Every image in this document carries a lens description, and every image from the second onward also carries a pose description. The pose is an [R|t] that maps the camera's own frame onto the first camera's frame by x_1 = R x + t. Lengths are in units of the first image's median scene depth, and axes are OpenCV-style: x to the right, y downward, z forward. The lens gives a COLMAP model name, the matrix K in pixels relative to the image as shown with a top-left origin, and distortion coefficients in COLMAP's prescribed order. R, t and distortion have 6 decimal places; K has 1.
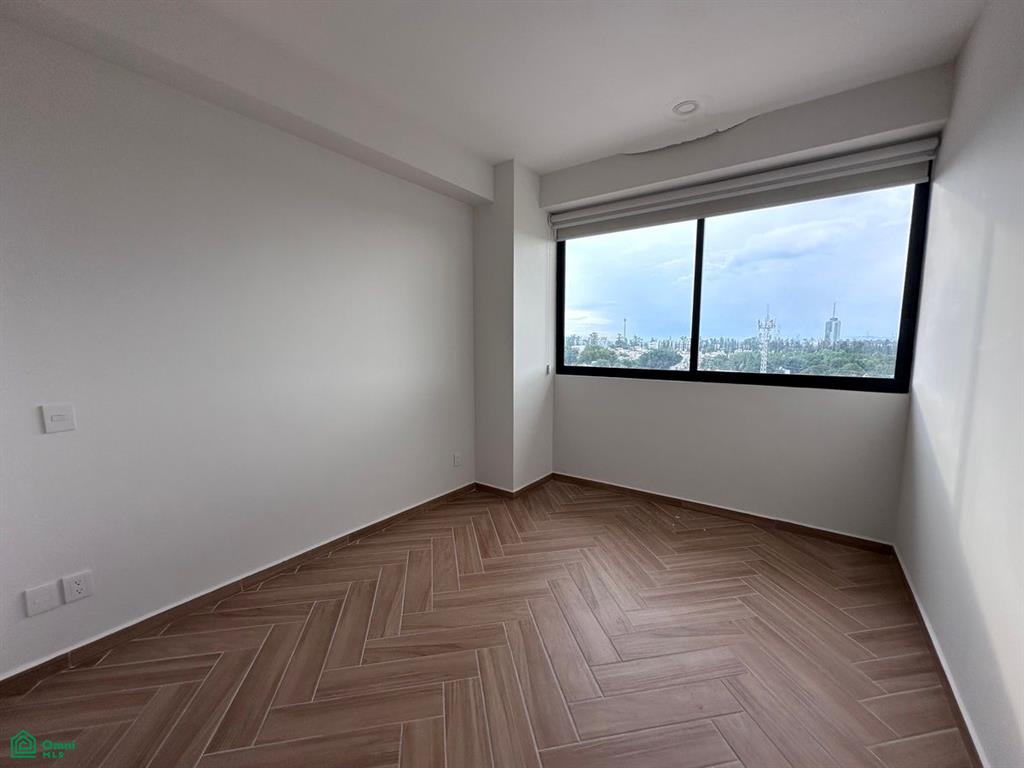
lens RADIAL K [[411.4, 0, 512.0], [0, 411.4, 384.0], [0, 0, 1]] dist [-0.000490, 0.000209]
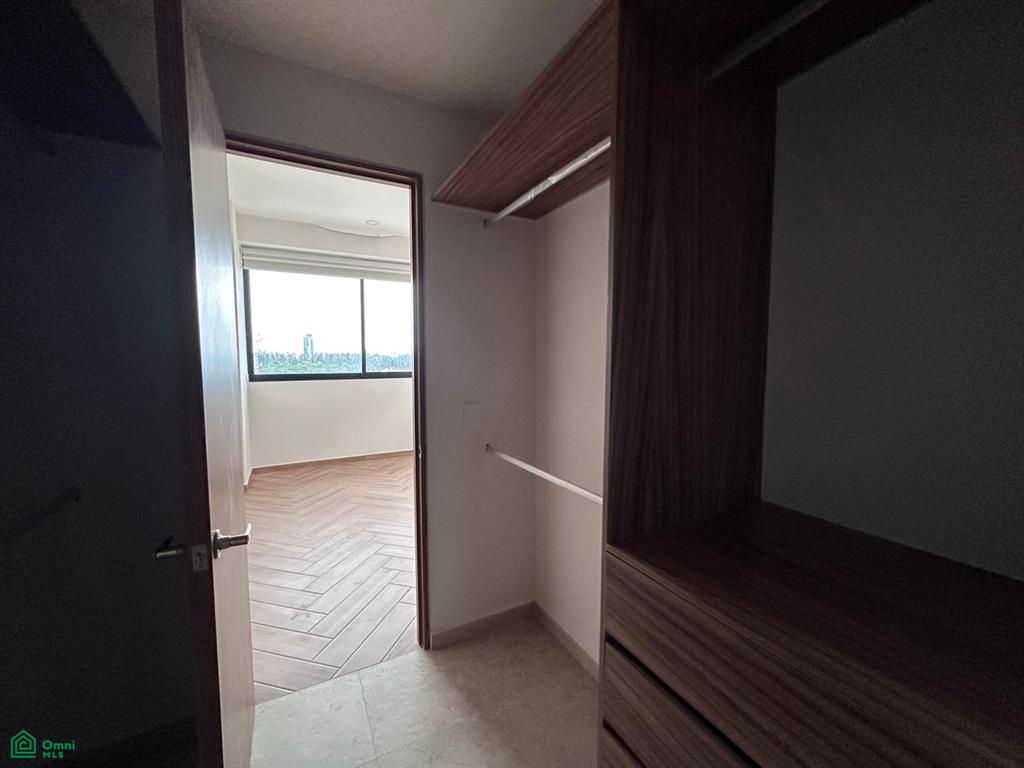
lens RADIAL K [[411.4, 0, 512.0], [0, 411.4, 384.0], [0, 0, 1]] dist [-0.000490, 0.000209]
pose [[0.421960, -0.063713, 0.904373, -0.716548], [0.091743, 0.995408, 0.027322, 0.019895], [-0.901961, 0.071441, 0.425868, -0.185117]]
